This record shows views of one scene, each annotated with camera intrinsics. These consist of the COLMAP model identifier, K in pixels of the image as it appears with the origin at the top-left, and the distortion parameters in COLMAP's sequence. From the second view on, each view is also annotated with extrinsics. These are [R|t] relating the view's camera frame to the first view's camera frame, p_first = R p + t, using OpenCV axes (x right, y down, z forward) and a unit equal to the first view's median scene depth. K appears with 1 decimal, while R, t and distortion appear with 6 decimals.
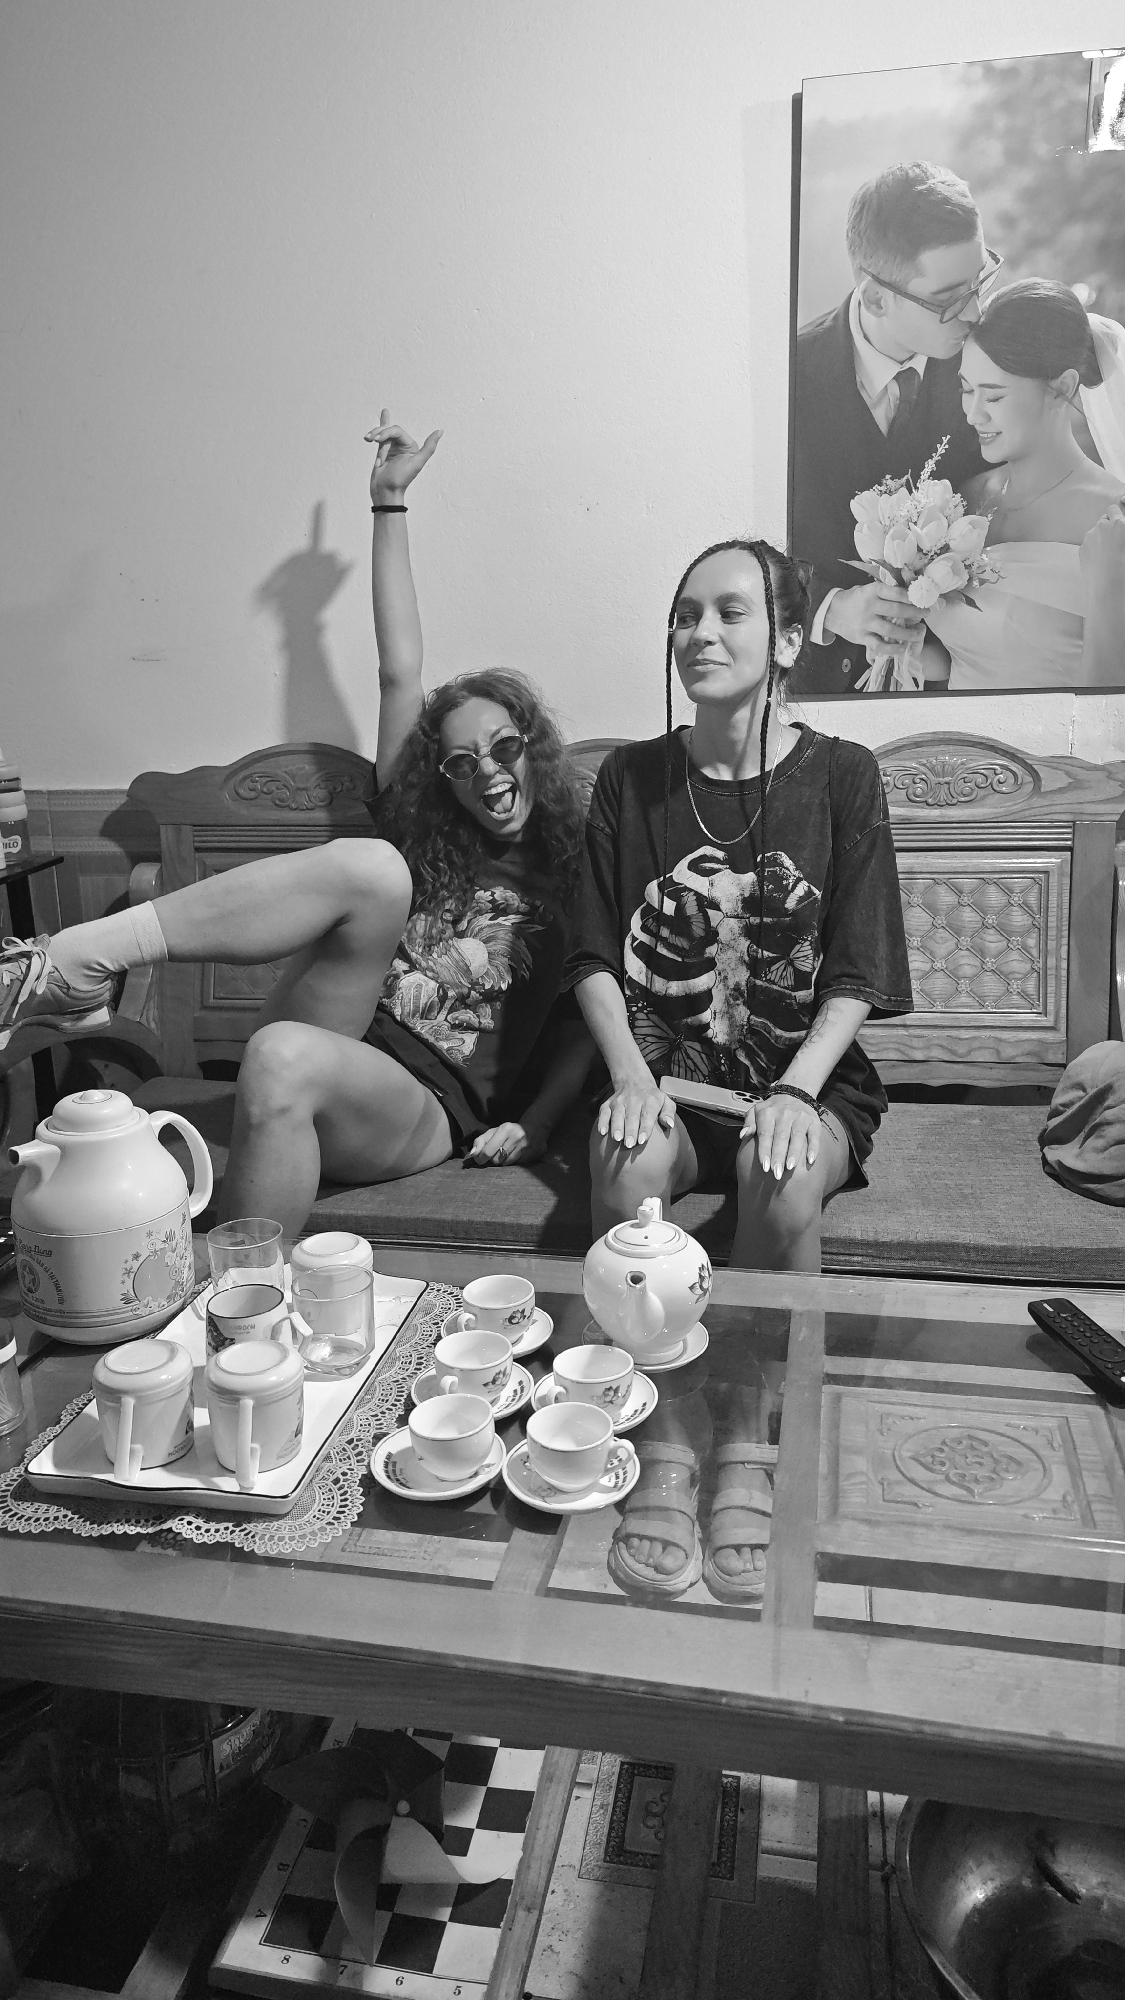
lens RADIAL K [[1325.4, 0, 564.0], [0, 1325.4, 996.6], [0, 0, 1]] dist [-0.010923, -0.007424]
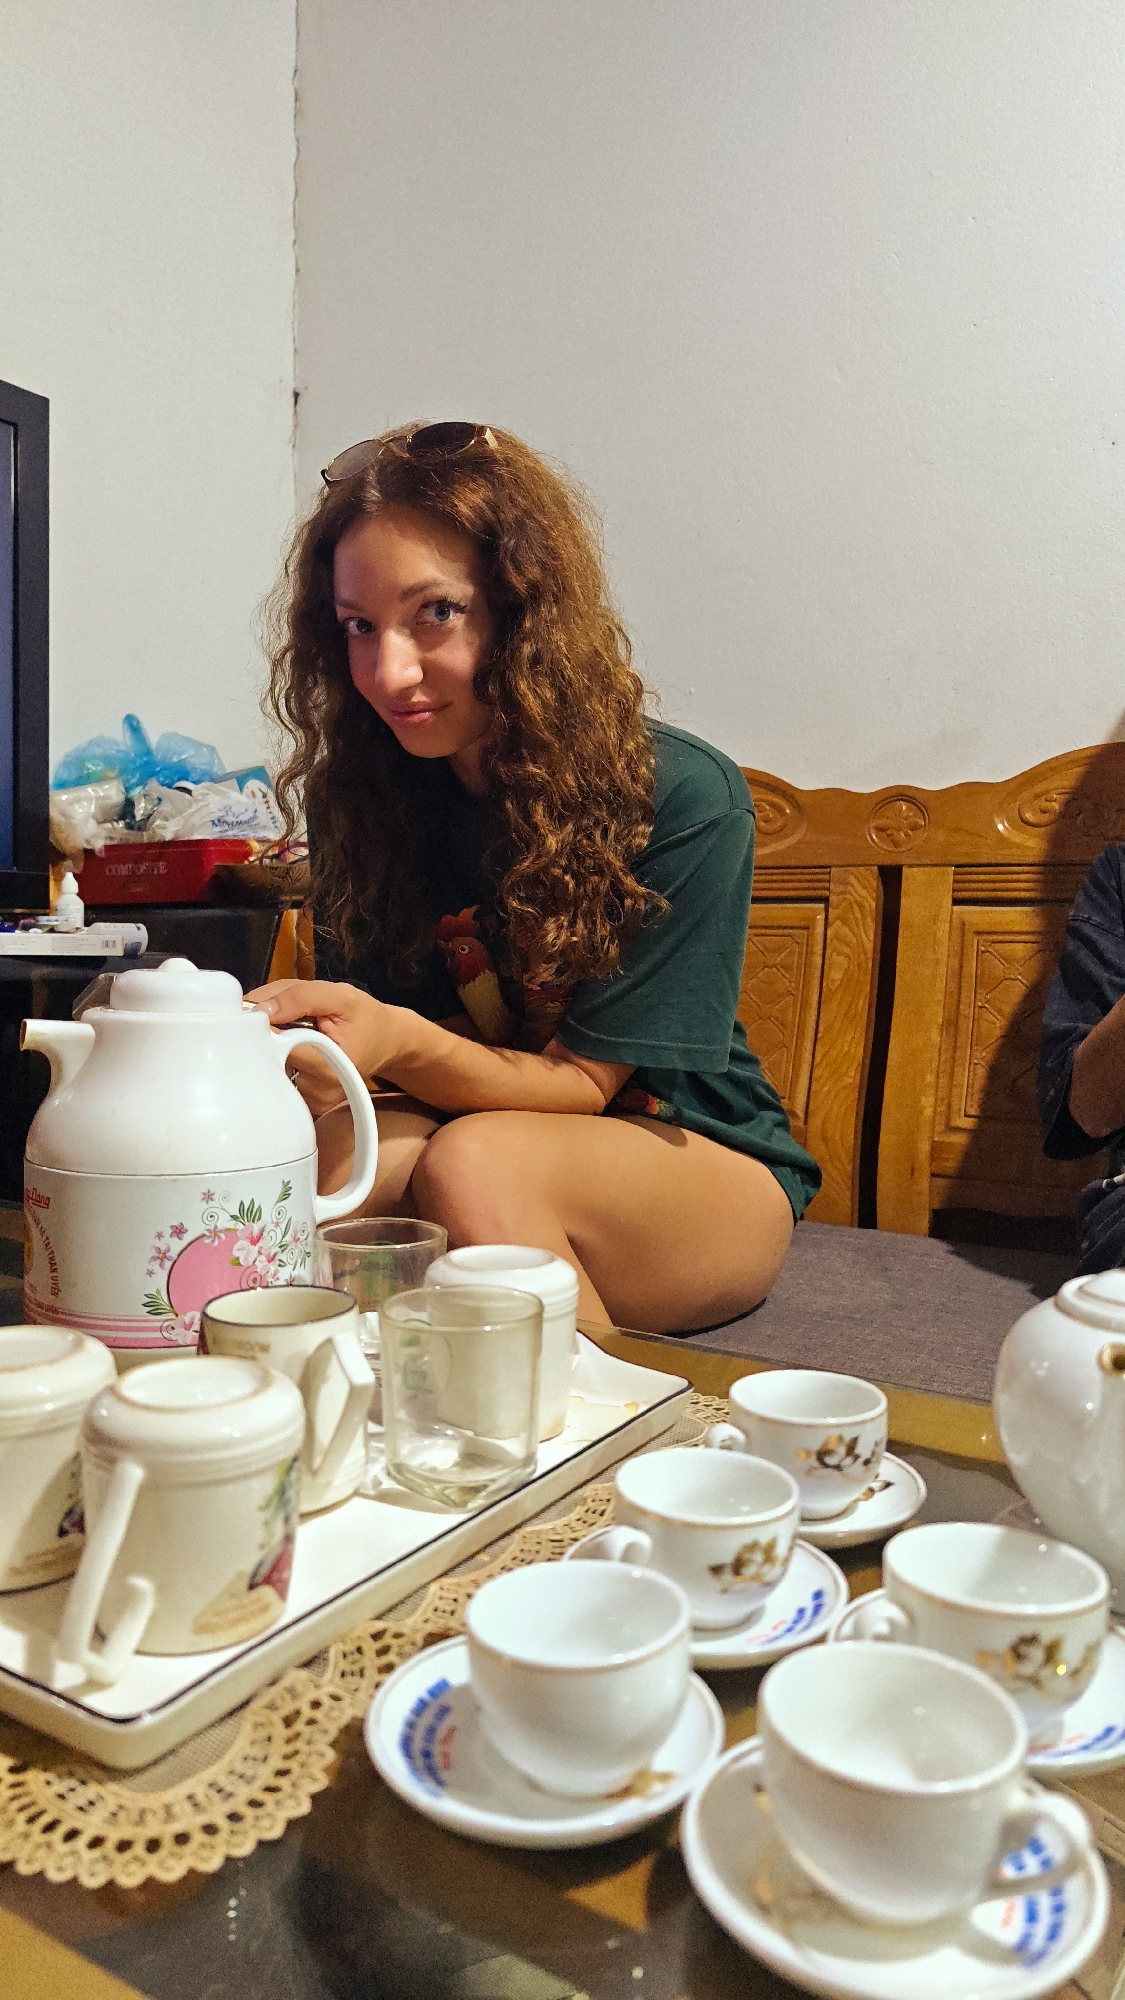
lens RADIAL K [[1325.4, 0, 555.3], [0, 1325.4, 1003.1], [0, 0, 1]] dist [-0.010923, -0.007424]
pose [[0.929703, 0.052536, -0.364543, 0.035712], [-0.119731, 0.979126, -0.164245, 0.201027], [0.348305, 0.196346, 0.916587, 0.592263]]
